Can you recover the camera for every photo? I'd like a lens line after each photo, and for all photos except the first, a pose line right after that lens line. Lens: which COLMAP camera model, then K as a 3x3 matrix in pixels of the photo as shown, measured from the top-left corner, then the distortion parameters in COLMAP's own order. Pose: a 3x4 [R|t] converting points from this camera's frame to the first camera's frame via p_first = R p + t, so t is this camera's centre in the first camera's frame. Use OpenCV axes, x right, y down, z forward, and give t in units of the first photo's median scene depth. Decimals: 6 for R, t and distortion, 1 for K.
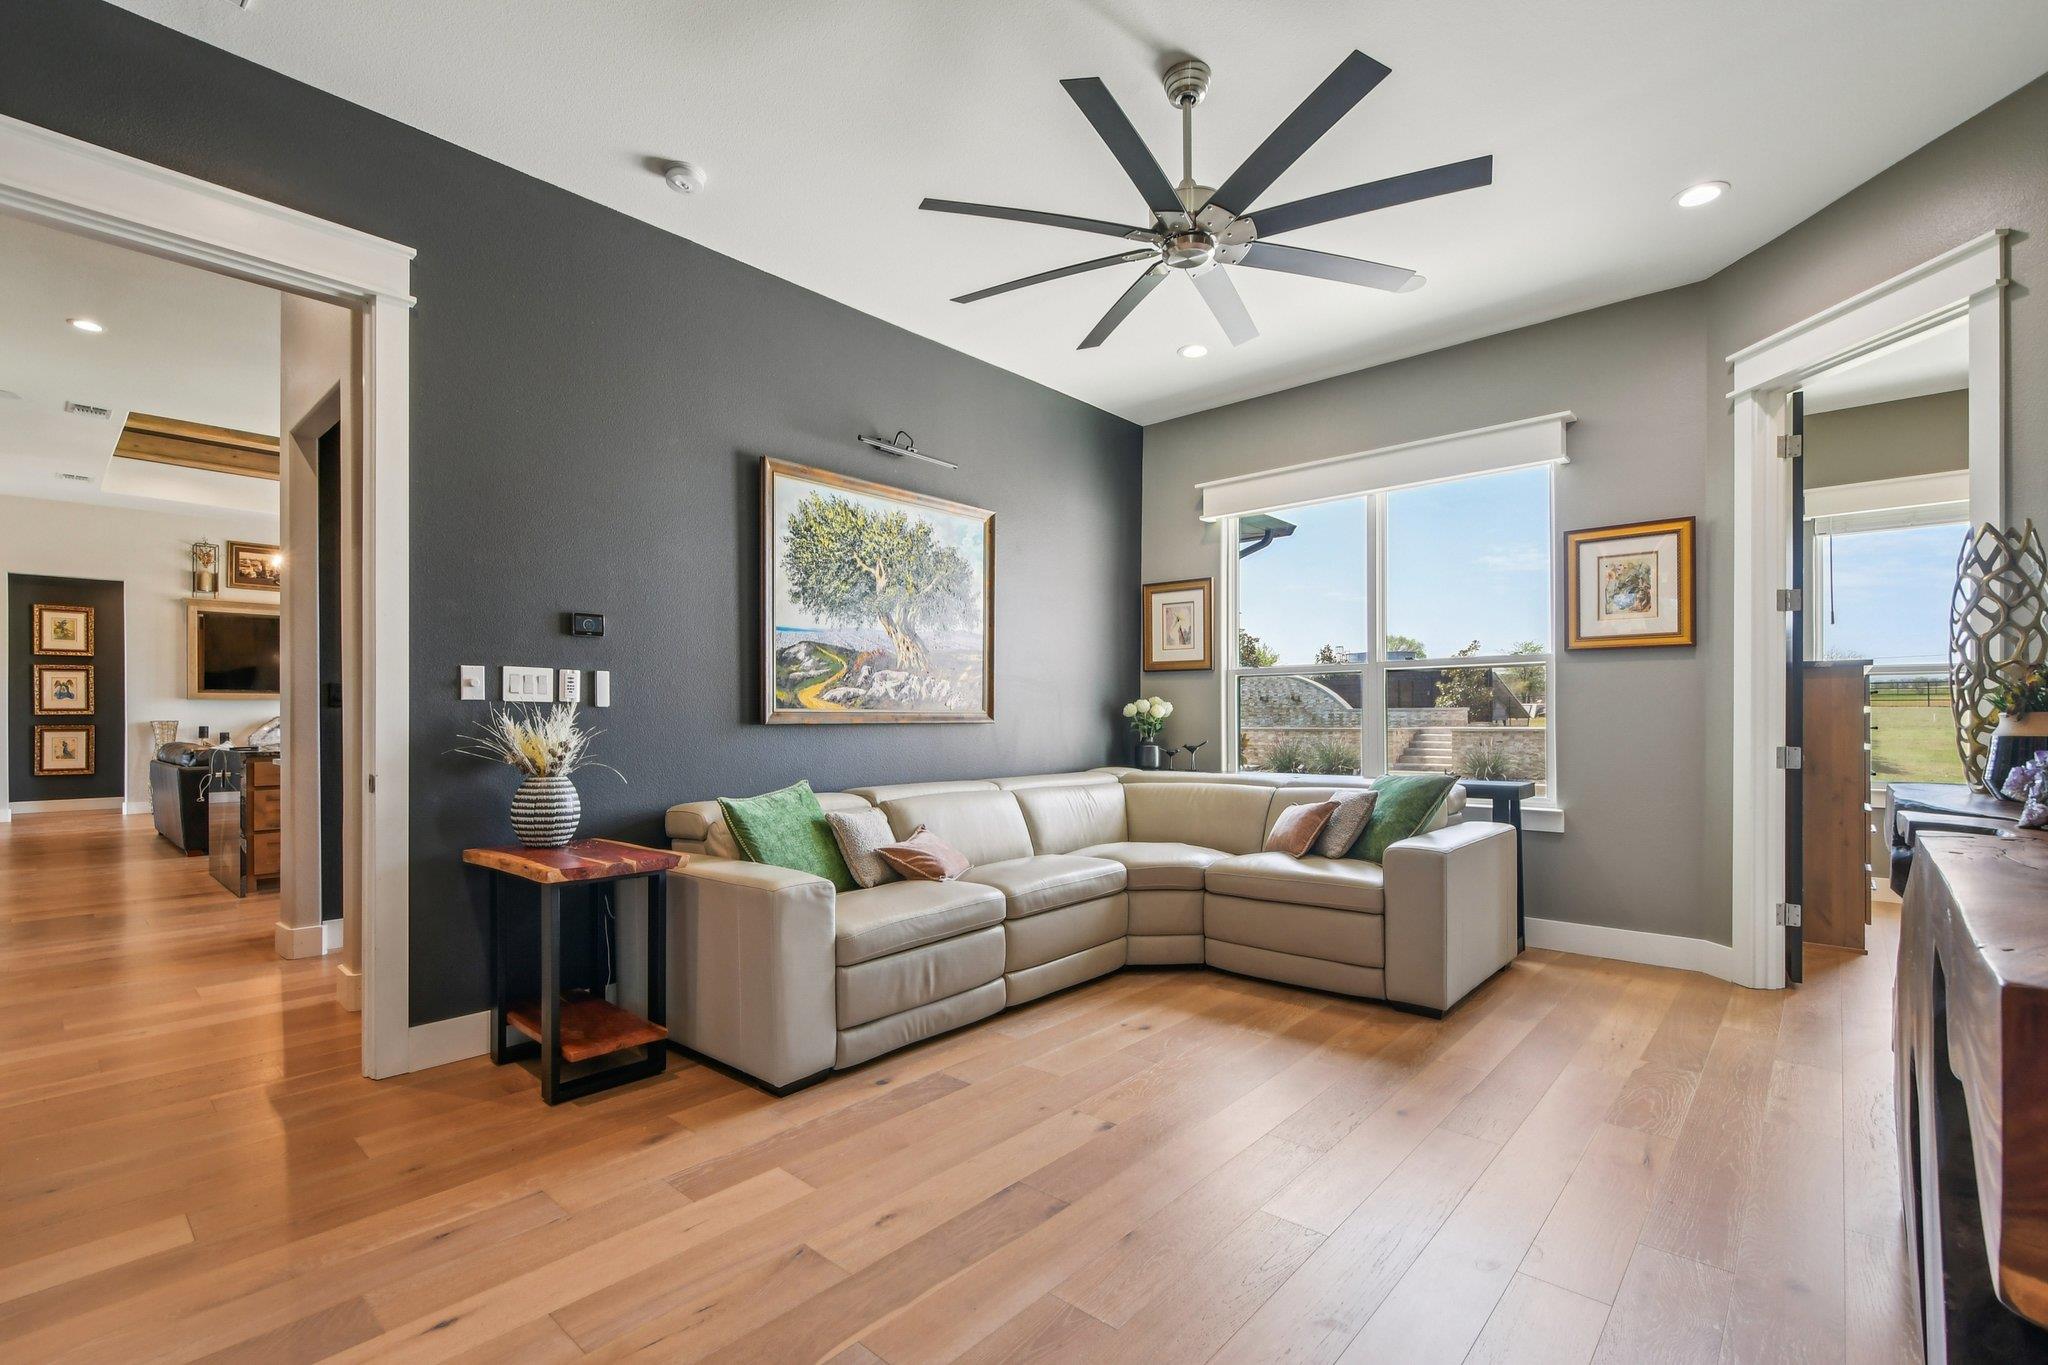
lens RADIAL K [[902.2, 0, 1017.0], [0, 902.2, 716.0], [0, 0, 1]] dist [-0.000253, -0.003988]
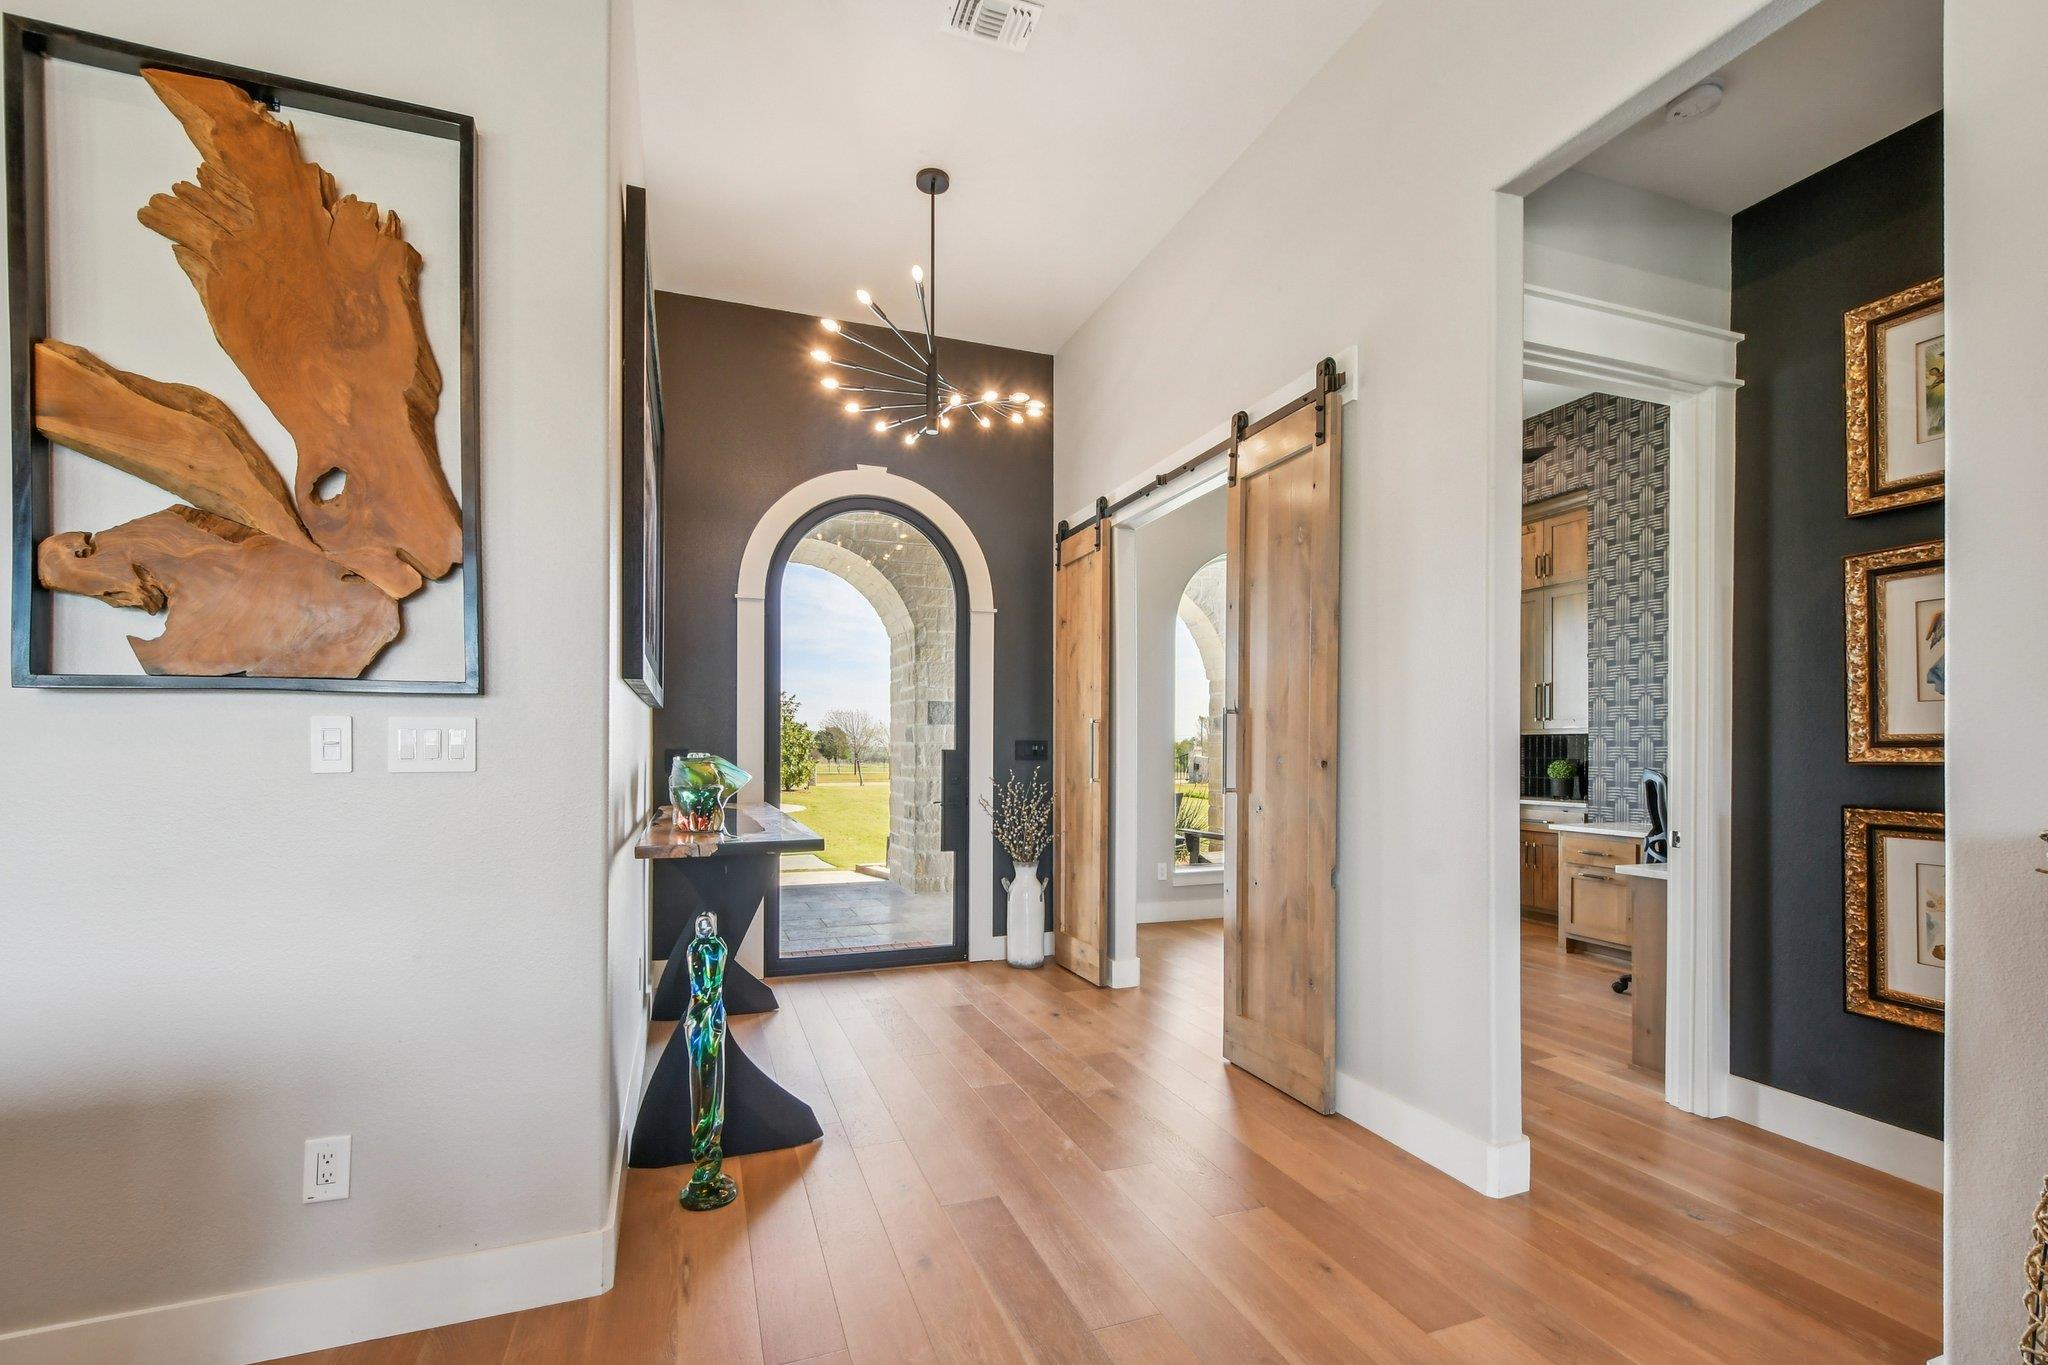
lens RADIAL K [[902.2, 0, 1012.8], [0, 902.2, 754.3], [0, 0, 1]] dist [-0.000253, -0.003988]
pose [[-0.474603, 0.008771, -0.880156, -0.751253], [0.001575, 0.999957, 0.009116, -0.006184], [0.880198, 0.002940, -0.474597, 0.893932]]
